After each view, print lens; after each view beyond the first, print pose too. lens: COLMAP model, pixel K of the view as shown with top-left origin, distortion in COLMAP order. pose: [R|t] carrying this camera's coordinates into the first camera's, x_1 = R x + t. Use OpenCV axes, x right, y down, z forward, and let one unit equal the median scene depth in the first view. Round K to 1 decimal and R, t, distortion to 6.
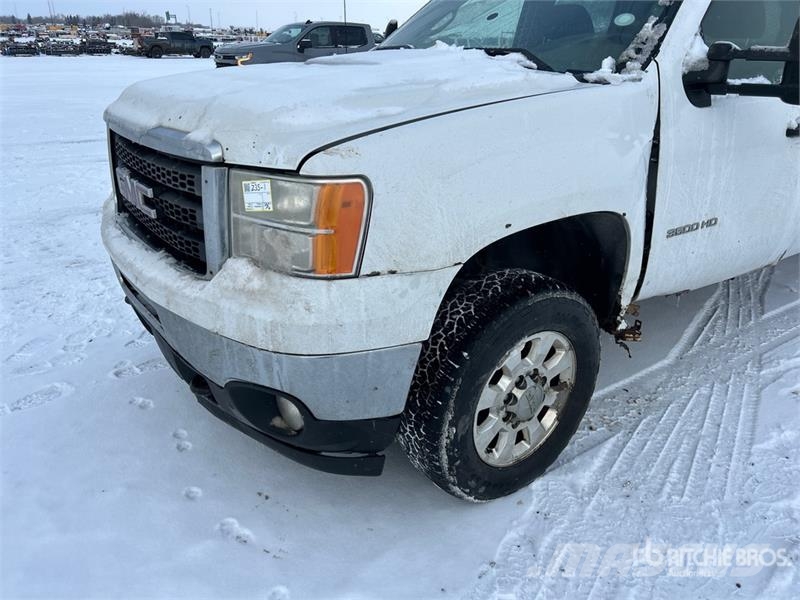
lens RADIAL K [[607.8, 0, 401.4], [0, 607.8, 313.0], [0, 0, 1]] dist [0.079498, -0.095534]
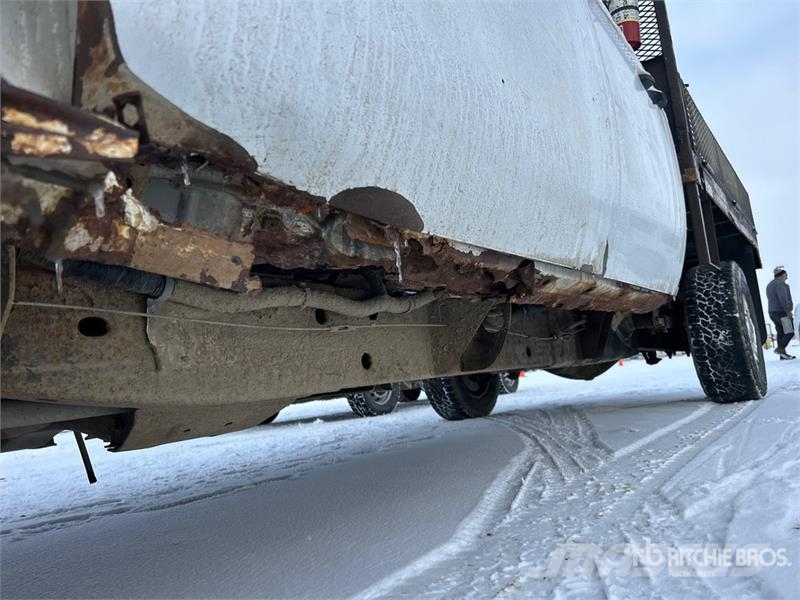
lens RADIAL K [[590.5, 0, 400.0], [0, 590.5, 300.0], [0, 0, 1]] dist [0.068370, -0.097204]
pose [[0.942212, -0.078663, 0.325650, 0.294002], [0.244320, 0.826430, -0.507269, 0.122507], [-0.229224, 0.557518, 0.797891, 0.638426]]
